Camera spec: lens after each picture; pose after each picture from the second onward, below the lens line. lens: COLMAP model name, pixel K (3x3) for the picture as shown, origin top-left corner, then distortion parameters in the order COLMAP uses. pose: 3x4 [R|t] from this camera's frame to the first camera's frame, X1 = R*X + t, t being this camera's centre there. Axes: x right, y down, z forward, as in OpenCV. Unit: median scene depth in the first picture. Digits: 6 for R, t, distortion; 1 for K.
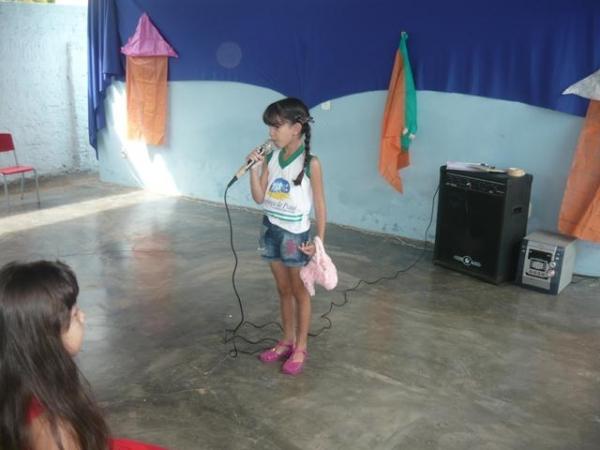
lens RADIAL K [[598.7, 0, 300.0], [0, 598.7, 225.0], [0, 0, 1]] dist [-0.143412, 0.090720]
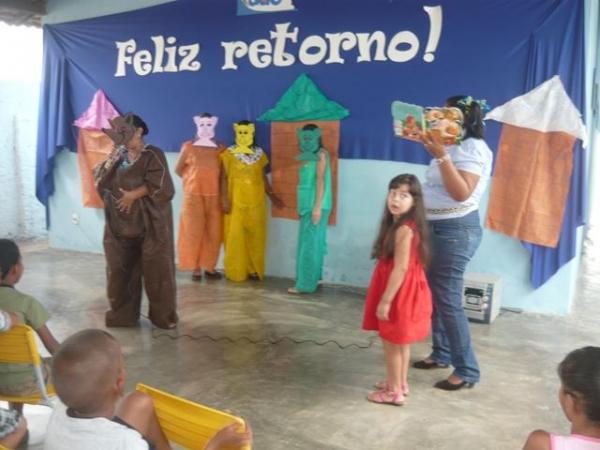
lens RADIAL K [[598.7, 0, 300.0], [0, 598.7, 225.0], [0, 0, 1]] dist [-0.143412, 0.090720]
pose [[0.986176, -0.026067, 0.163640, -0.141742], [0.043875, 0.993380, -0.106170, 0.028304], [-0.159790, 0.111882, 0.980790, -0.156518]]
